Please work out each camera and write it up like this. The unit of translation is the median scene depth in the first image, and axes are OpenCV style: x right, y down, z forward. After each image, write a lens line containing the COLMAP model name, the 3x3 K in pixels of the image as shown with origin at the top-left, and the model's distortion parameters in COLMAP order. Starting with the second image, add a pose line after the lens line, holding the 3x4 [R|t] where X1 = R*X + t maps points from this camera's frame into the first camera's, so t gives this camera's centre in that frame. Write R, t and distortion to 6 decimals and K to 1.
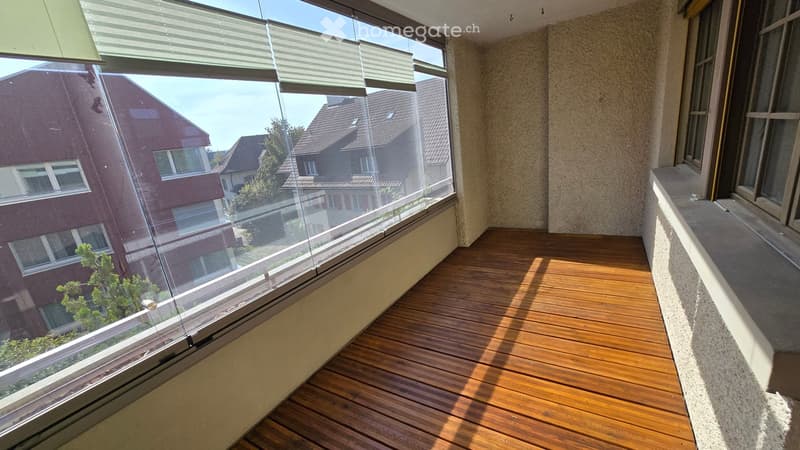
lens RADIAL K [[327.1, 0, 401.9], [0, 327.1, 228.0], [0, 0, 1]] dist [-0.000673, -0.000254]
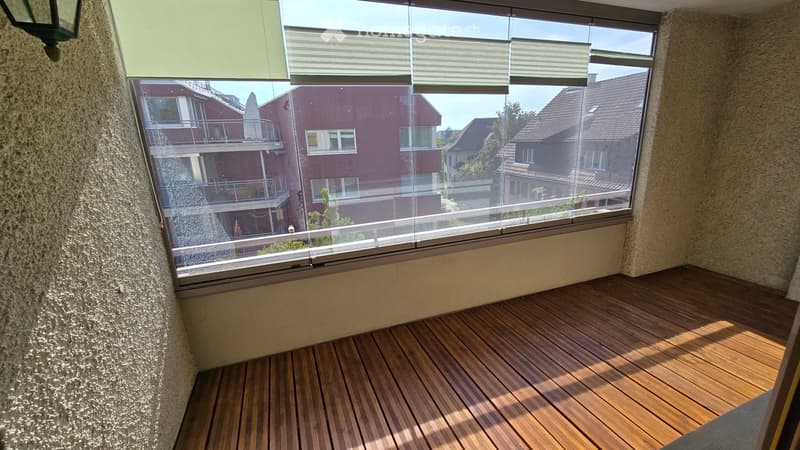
lens RADIAL K [[327.1, 0, 401.9], [0, 327.1, 228.0], [0, 0, 1]] dist [-0.000673, -0.000254]
pose [[0.784614, 0.249222, -0.567688, 0.236447], [-0.223111, 0.967805, 0.116512, -0.035436], [0.578448, 0.035240, 0.814957, 0.000999]]
